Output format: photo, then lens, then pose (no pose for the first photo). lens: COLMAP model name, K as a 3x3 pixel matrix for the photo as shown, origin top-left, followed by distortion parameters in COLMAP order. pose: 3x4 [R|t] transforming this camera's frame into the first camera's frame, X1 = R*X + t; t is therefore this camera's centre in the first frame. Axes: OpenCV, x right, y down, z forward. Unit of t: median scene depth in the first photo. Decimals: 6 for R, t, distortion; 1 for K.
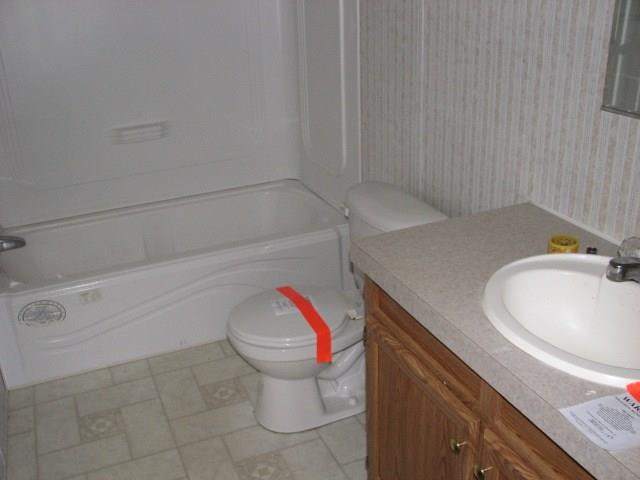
lens RADIAL K [[672.9, 0, 297.1], [0, 672.9, 241.5], [0, 0, 1]] dist [-0.201089, 0.227892]
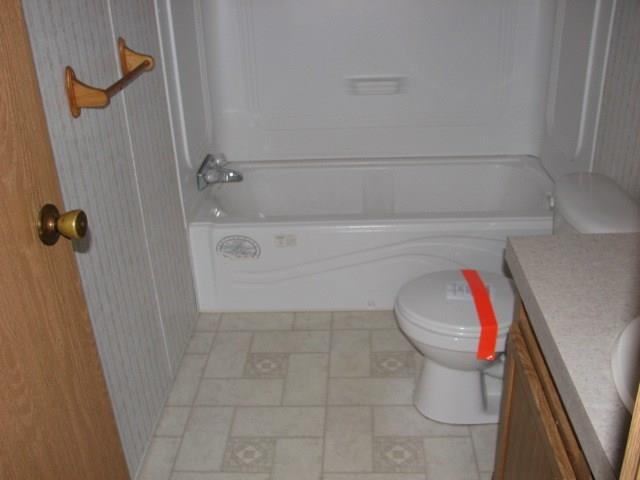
lens RADIAL K [[672.9, 0, 297.1], [0, 672.9, 241.5], [0, 0, 1]] dist [-0.201089, 0.227892]
pose [[0.903200, 0.190191, -0.384782, 0.110881], [-0.163675, 0.981344, 0.100867, -0.024750], [0.396787, -0.028124, 0.917480, 0.060093]]
